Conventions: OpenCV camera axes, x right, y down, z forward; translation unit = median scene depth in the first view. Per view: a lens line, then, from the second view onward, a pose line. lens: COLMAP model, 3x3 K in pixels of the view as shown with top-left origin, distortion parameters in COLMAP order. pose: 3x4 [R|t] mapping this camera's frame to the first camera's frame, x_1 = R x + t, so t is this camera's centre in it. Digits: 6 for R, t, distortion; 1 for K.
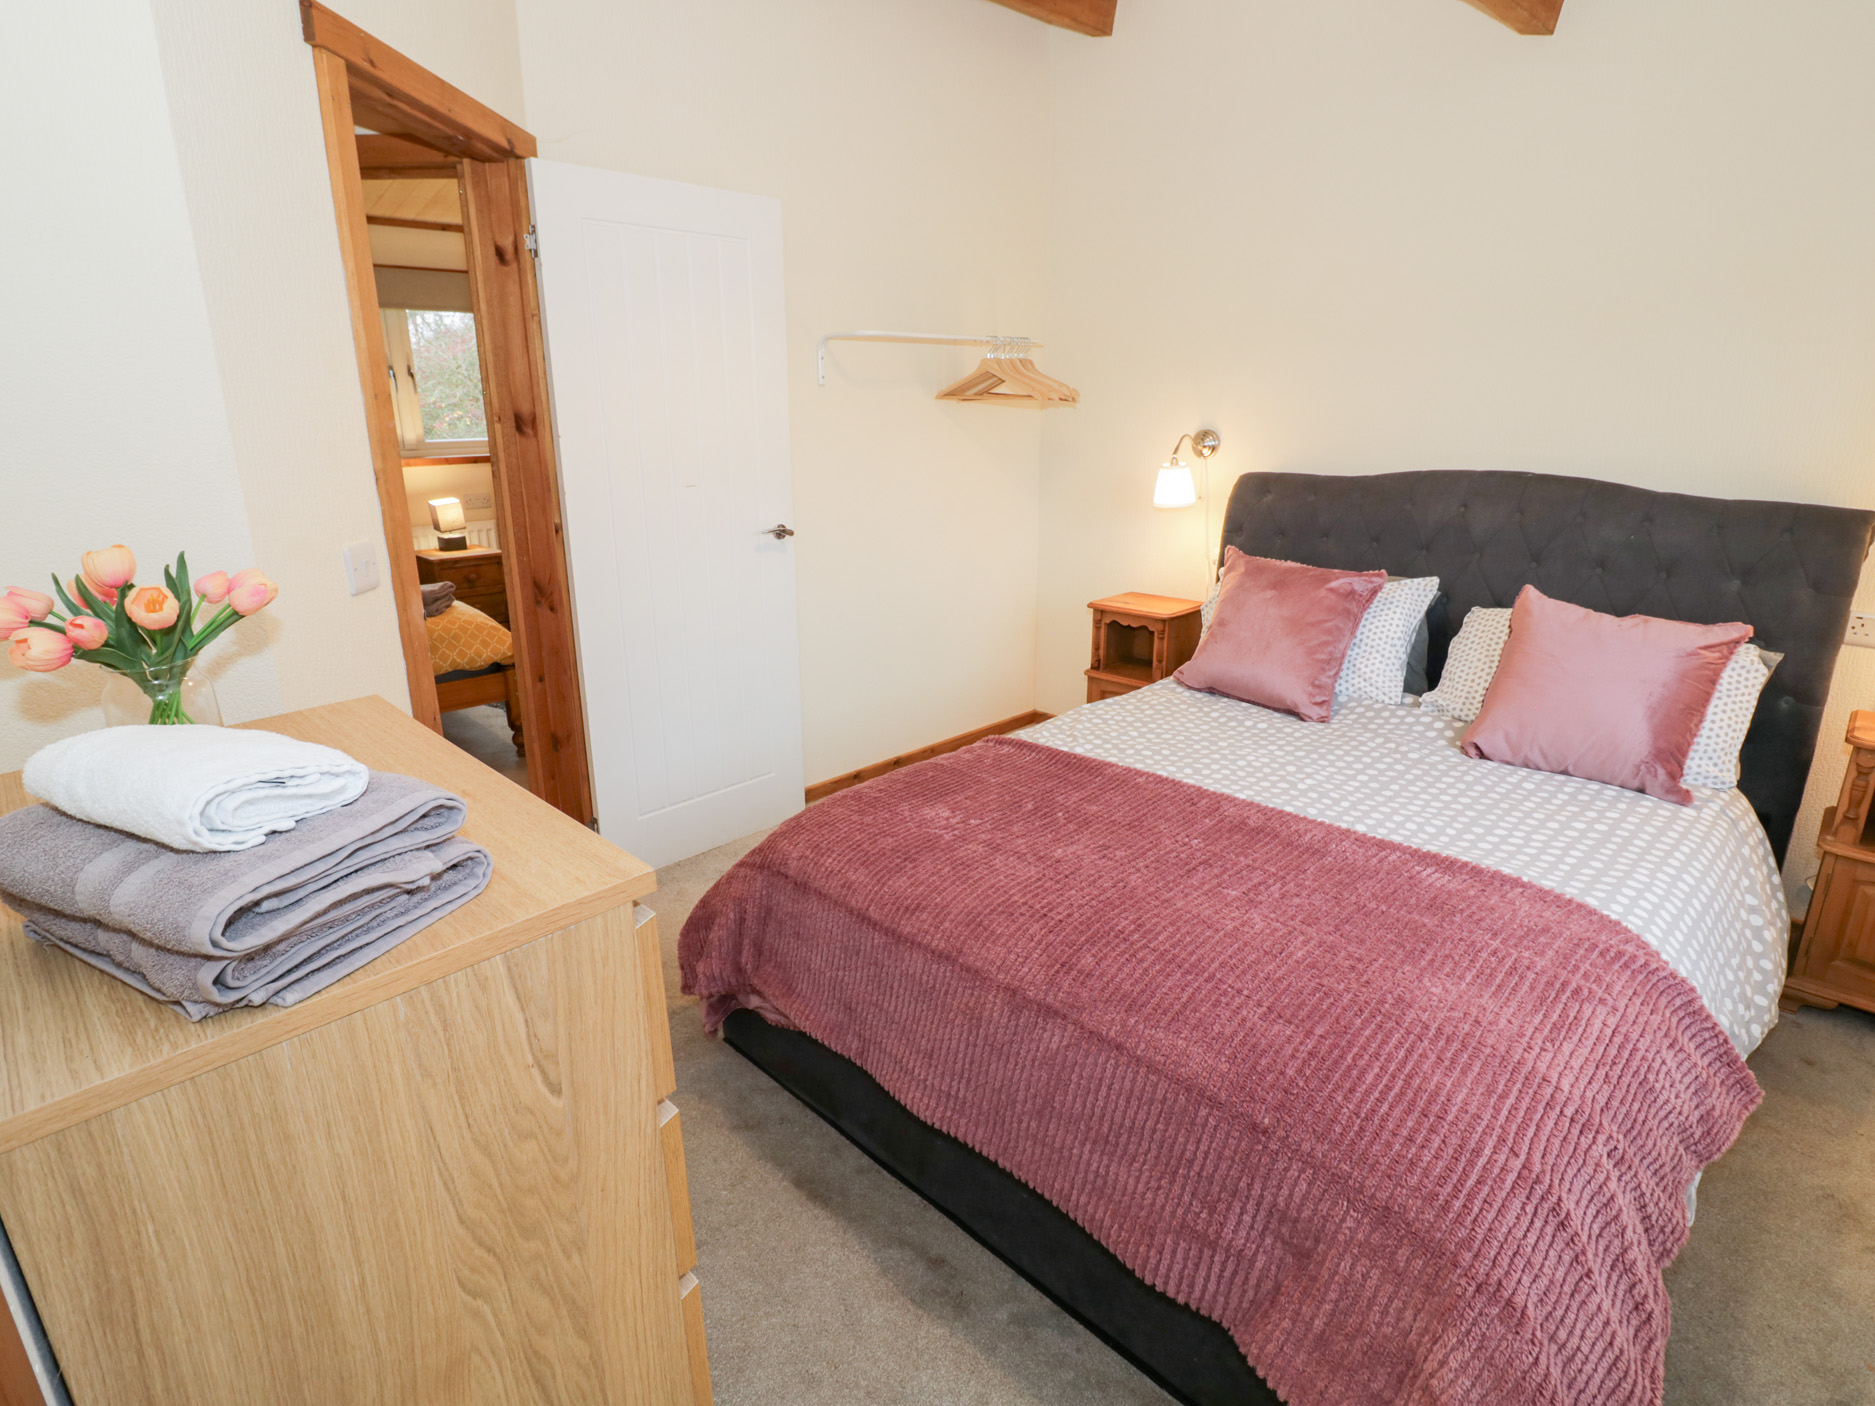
lens RADIAL K [[974.0, 0, 895.6], [0, 974.0, 691.0], [0, 0, 1]] dist [-0.020488, -0.009404]
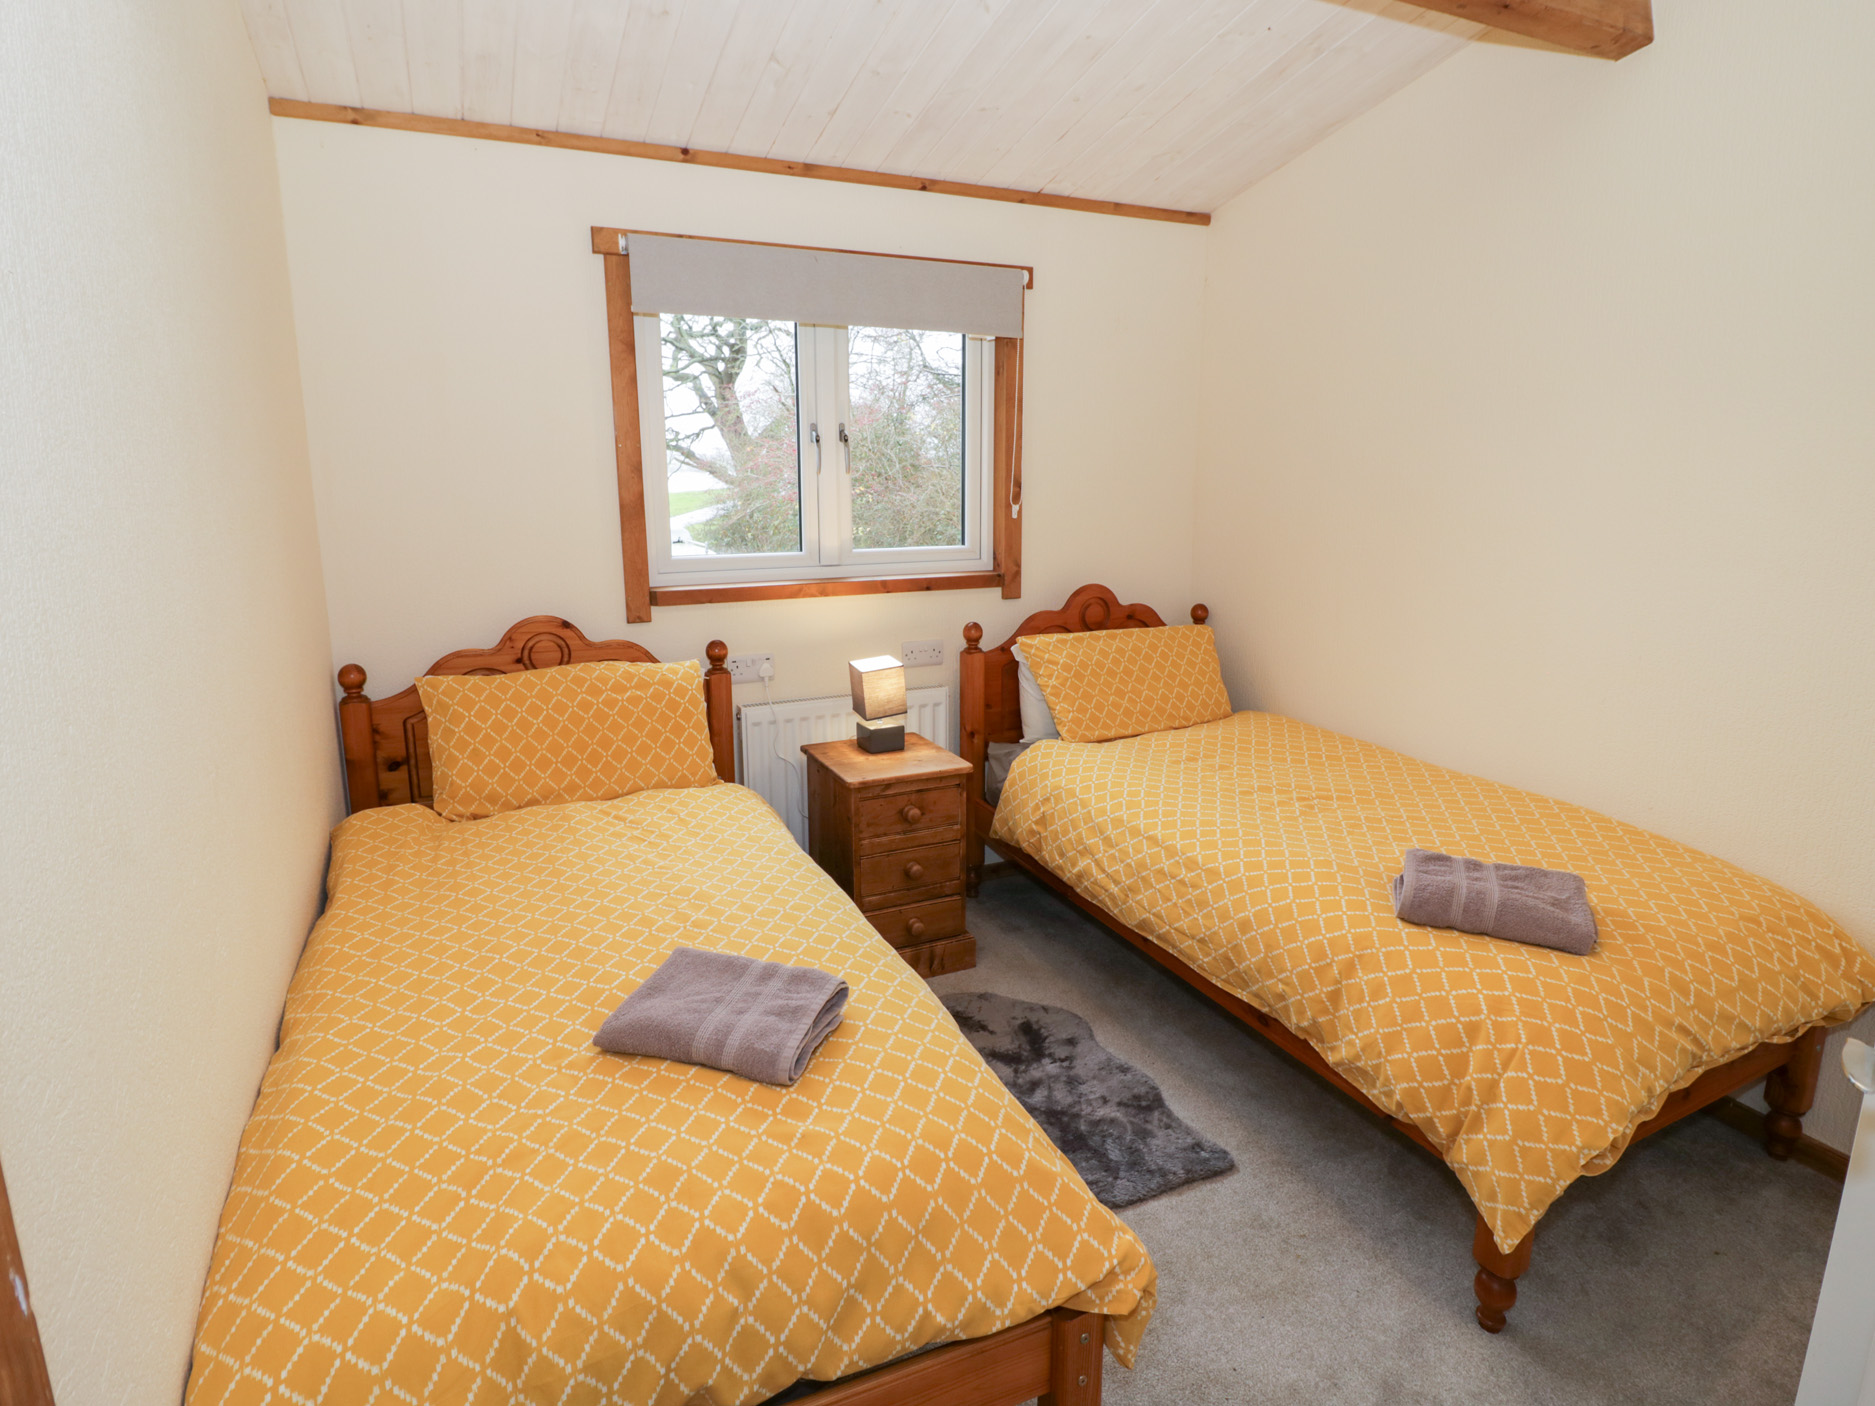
lens RADIAL K [[974.0, 0, 895.6], [0, 974.0, 691.0], [0, 0, 1]] dist [-0.020488, -0.009404]
pose [[0.936330, 0.099661, -0.336682, -0.377732], [-0.125291, 0.990582, -0.055220, -0.212557], [0.328007, 0.093887, 0.939998, 0.681061]]
